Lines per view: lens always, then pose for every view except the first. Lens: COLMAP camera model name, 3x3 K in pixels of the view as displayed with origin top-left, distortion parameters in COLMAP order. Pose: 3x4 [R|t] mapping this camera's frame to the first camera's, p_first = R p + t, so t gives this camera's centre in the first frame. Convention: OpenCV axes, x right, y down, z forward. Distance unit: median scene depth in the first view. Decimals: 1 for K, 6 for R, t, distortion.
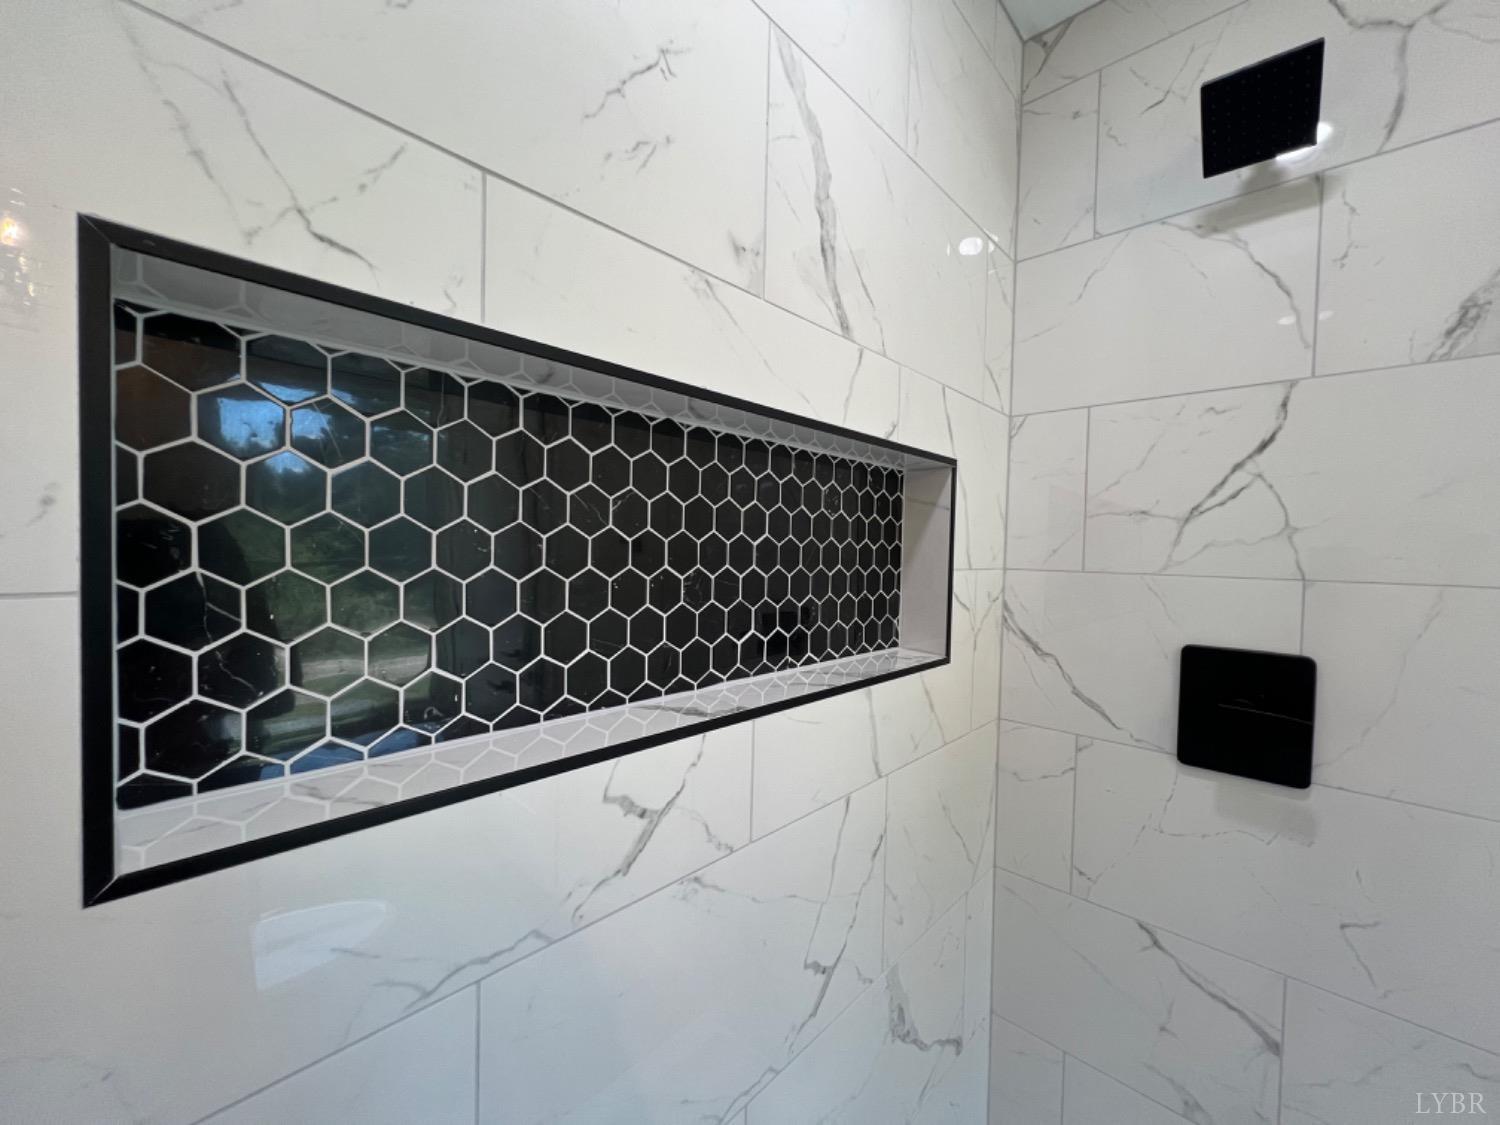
lens RADIAL K [[598.1, 0, 742.6], [0, 598.1, 563.6], [0, 0, 1]] dist [-0.001270, -0.000036]
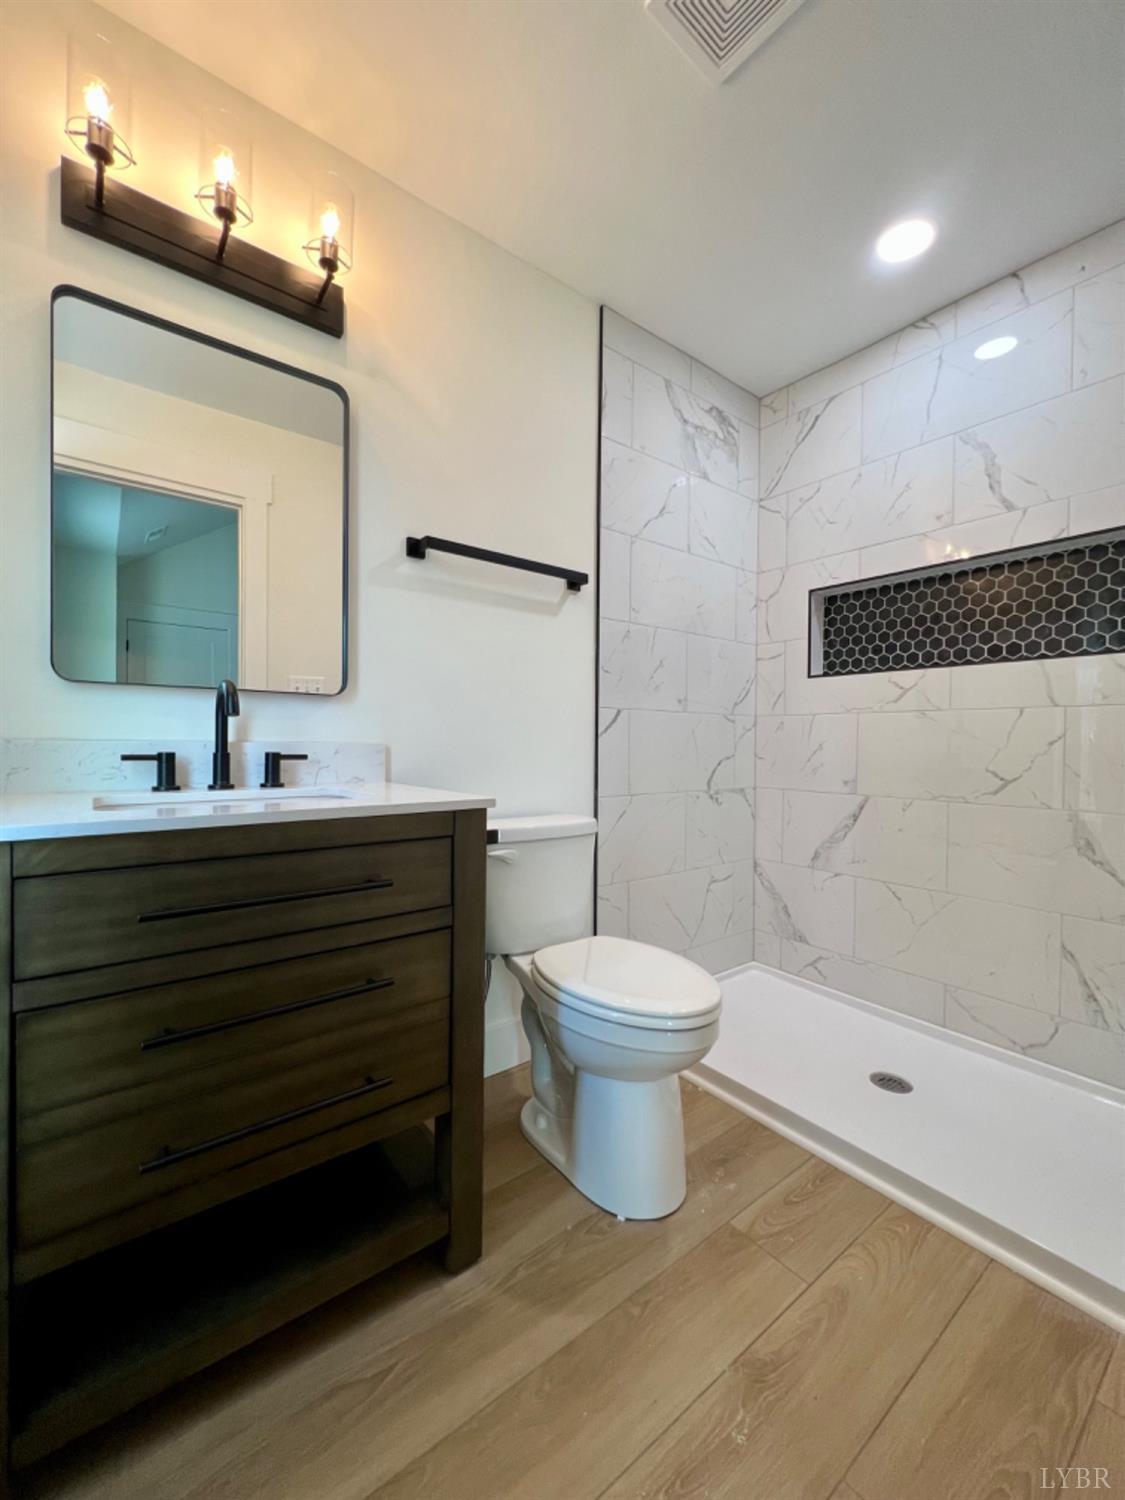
lens RADIAL K [[598.5, 0, 562.9], [0, 598.5, 746.7], [0, 0, 1]] dist [-0.001932, 0.000714]
pose [[-0.148763, -0.015461, -0.988752, 2.470621], [-0.042745, 0.999044, -0.009190, 0.586202], [0.987949, 0.040897, -0.149282, -0.331535]]
